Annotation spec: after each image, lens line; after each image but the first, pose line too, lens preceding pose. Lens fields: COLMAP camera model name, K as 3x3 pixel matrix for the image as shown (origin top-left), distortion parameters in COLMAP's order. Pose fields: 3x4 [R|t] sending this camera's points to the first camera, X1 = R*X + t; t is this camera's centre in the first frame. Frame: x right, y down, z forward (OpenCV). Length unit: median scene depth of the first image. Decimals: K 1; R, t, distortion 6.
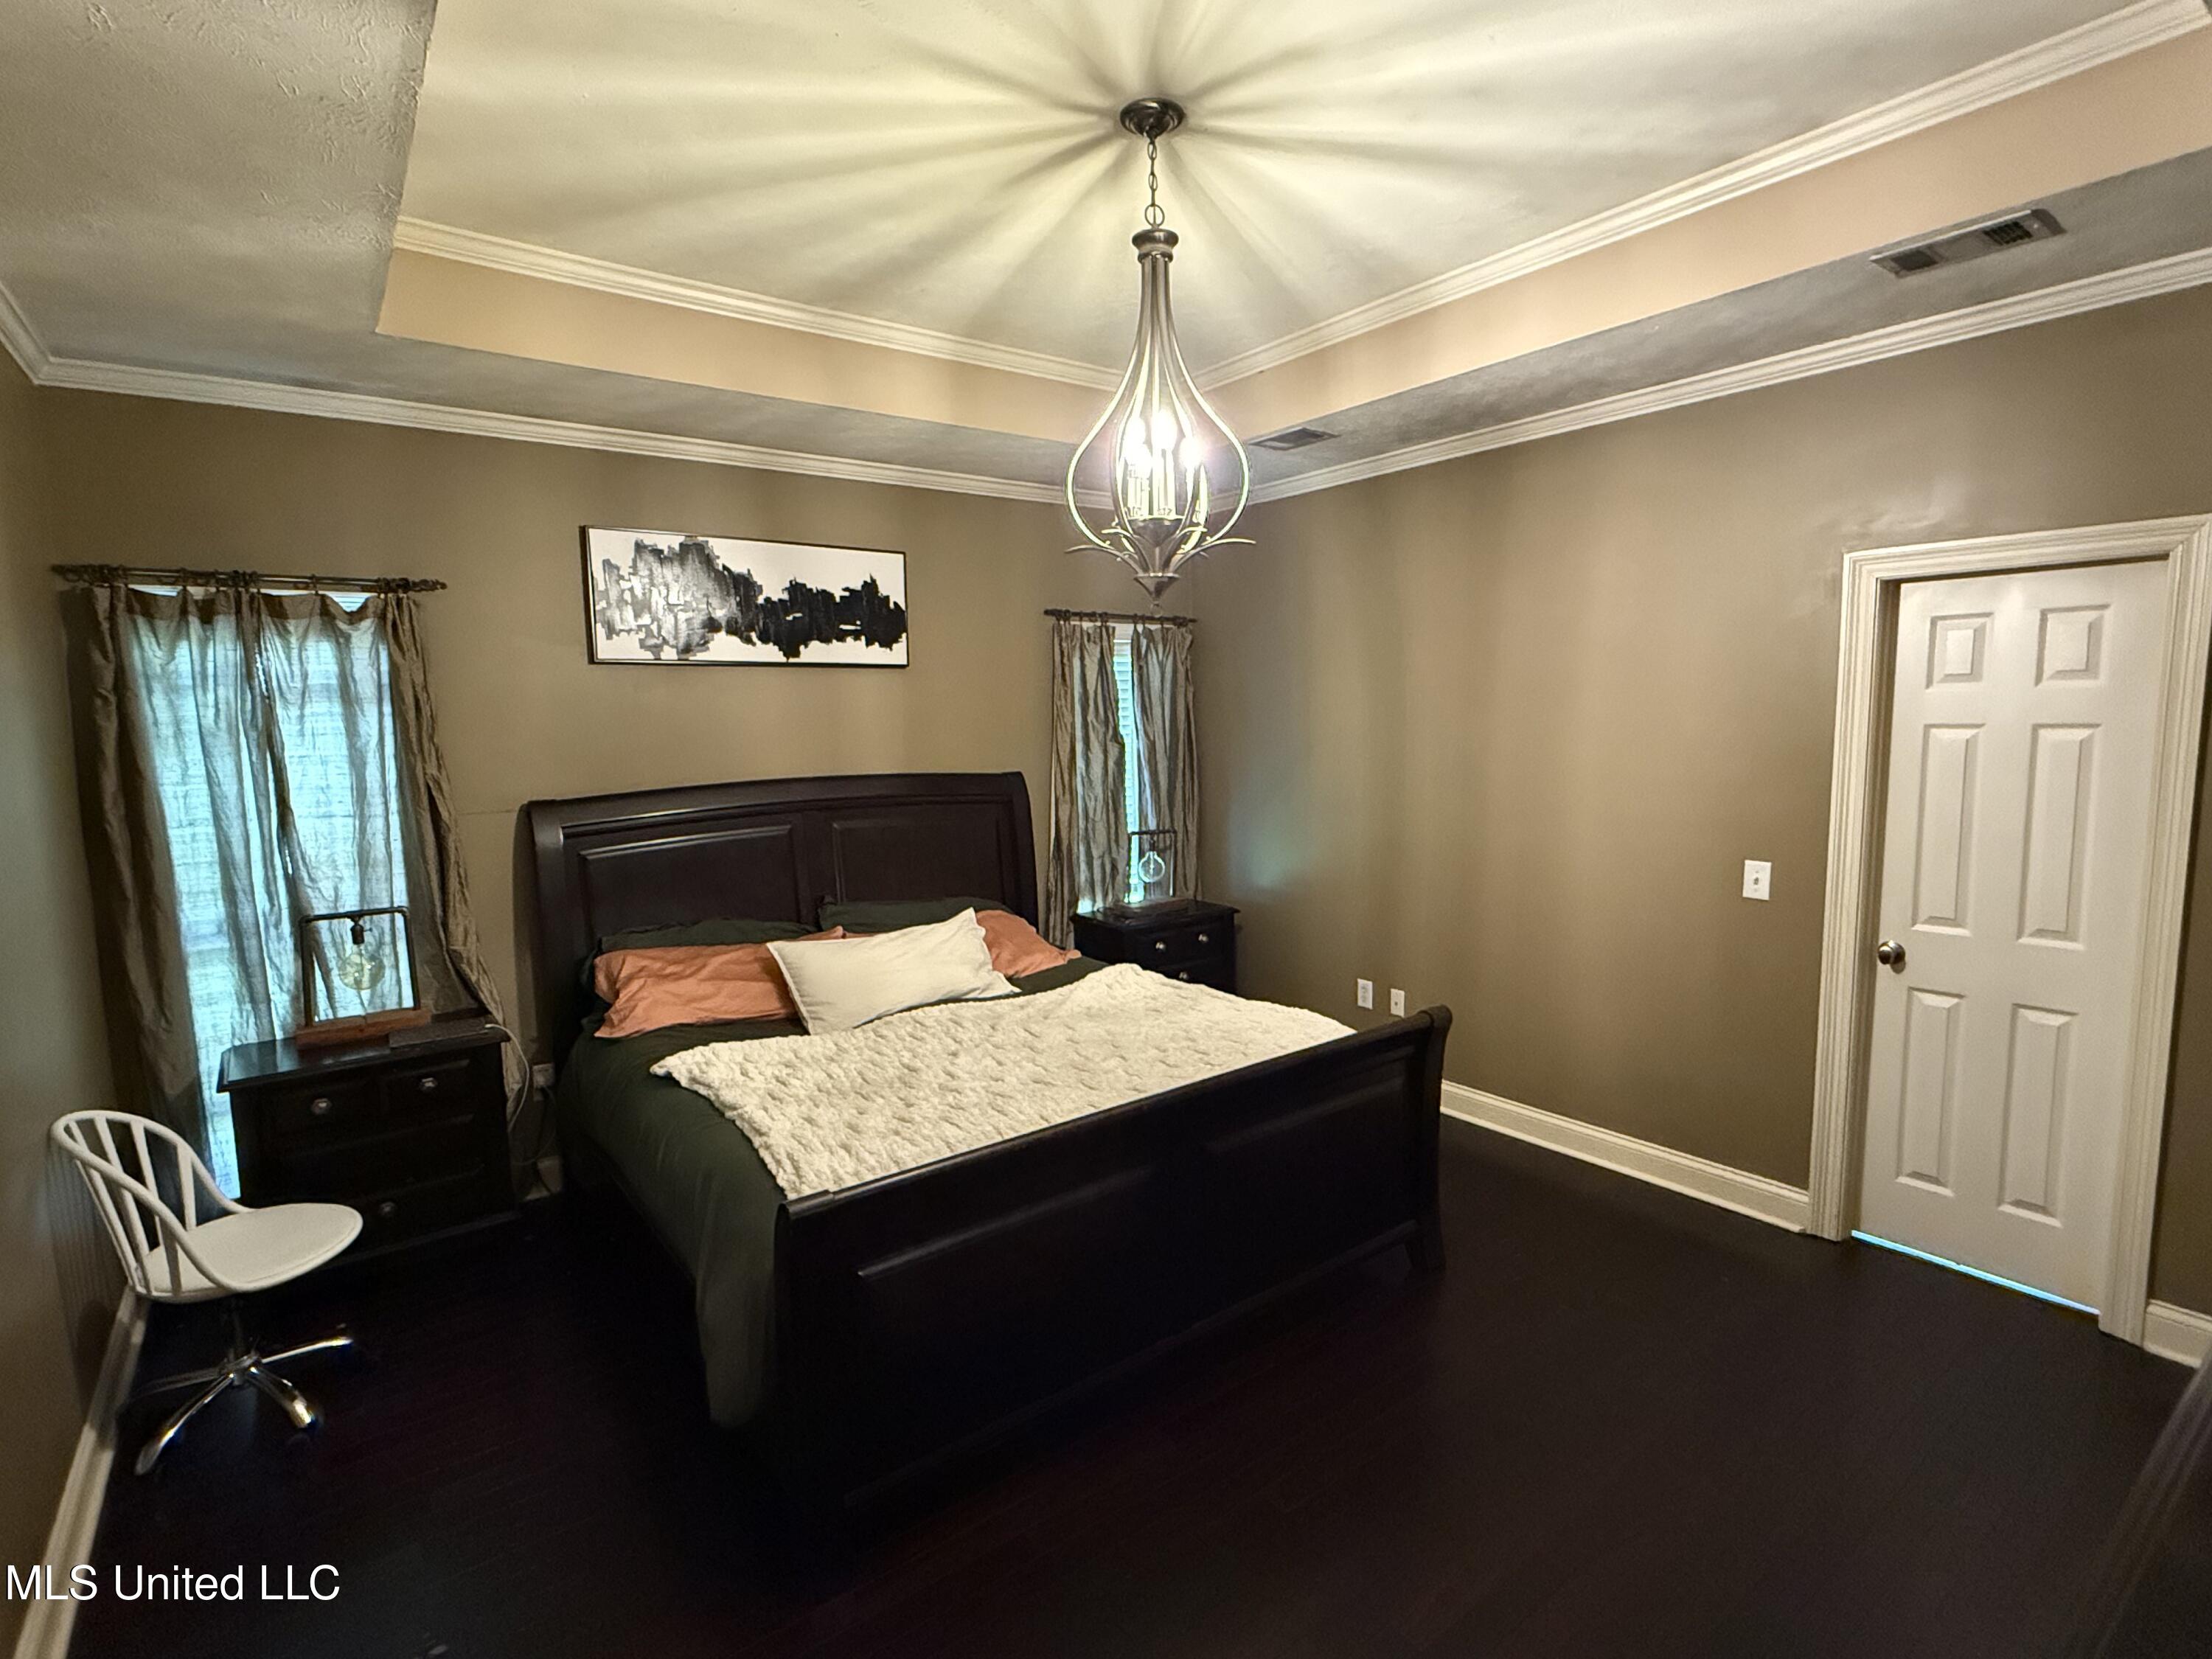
lens RADIAL K [[1080.8, 0, 1098.7], [0, 1080.8, 834.0], [0, 0, 1]] dist [-0.000012, -0.000169]
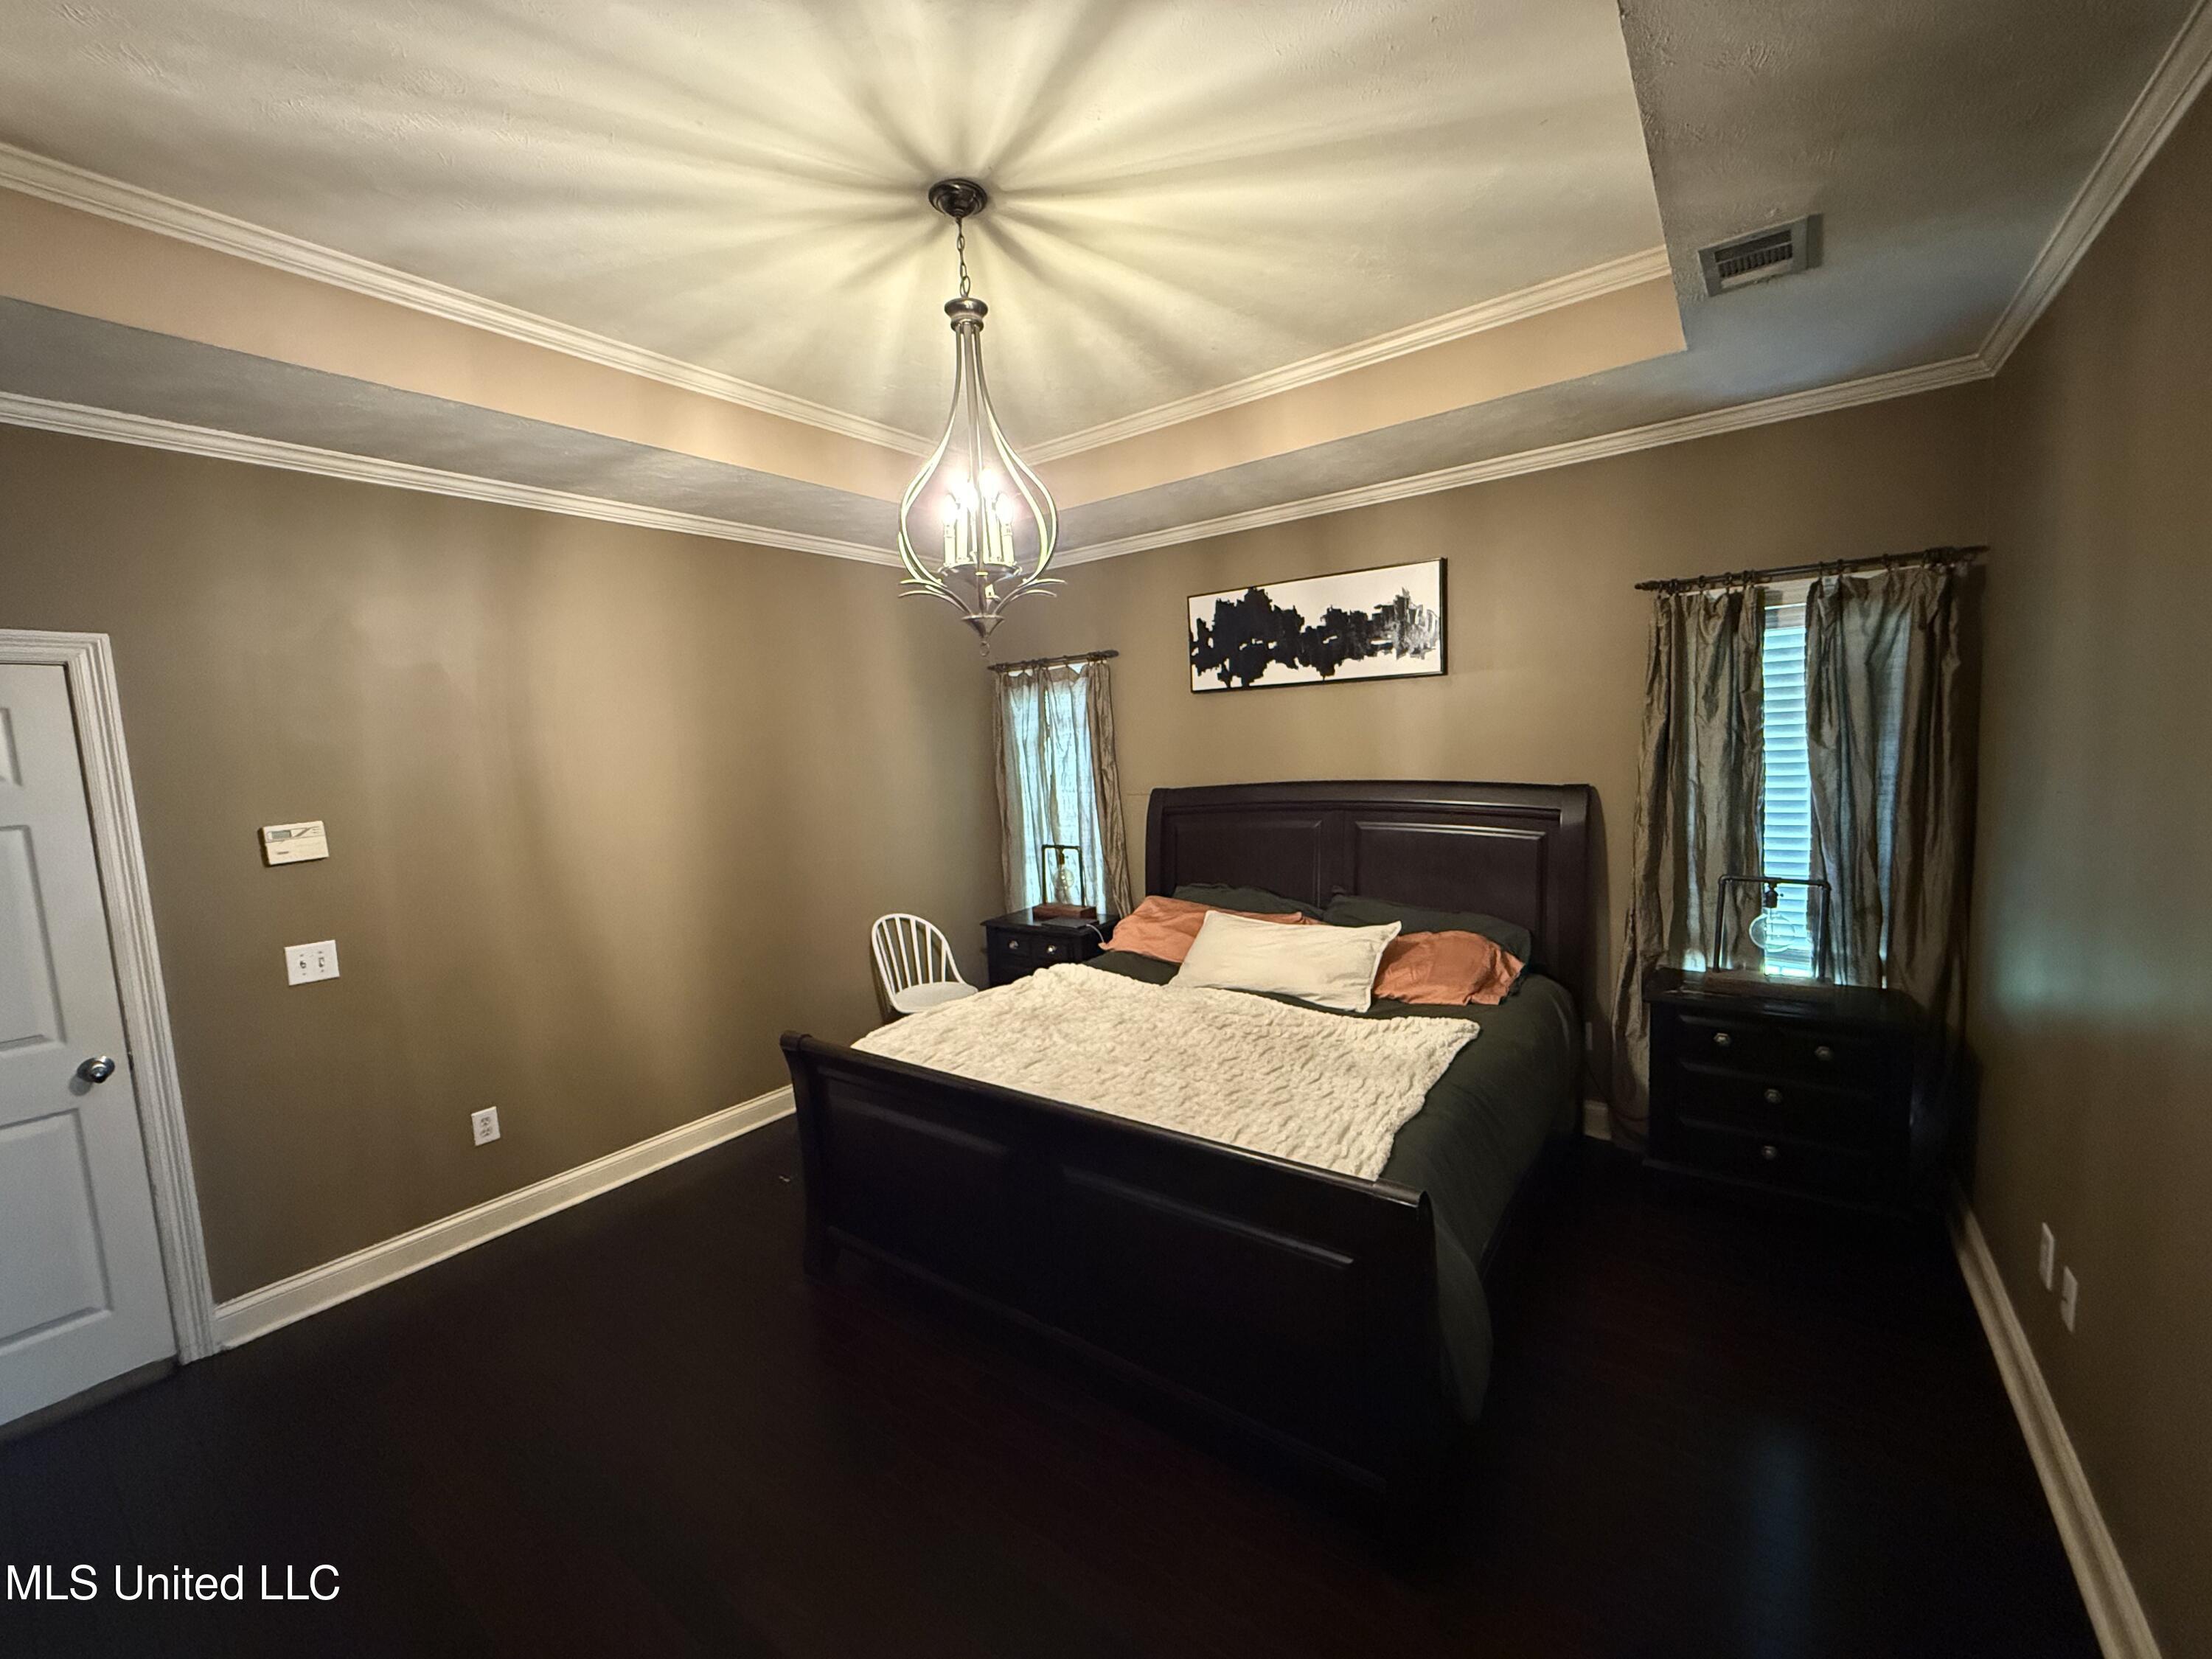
lens RADIAL K [[880.8, 0, 1097.9], [0, 880.8, 832.3], [0, 0, 1]] dist [-0.000915, -0.000005]
pose [[0.284490, 0.102978, -0.953132, 0.578541], [-0.068248, 0.993867, 0.087008, -0.065244], [0.956247, 0.040296, 0.289774, 0.522355]]
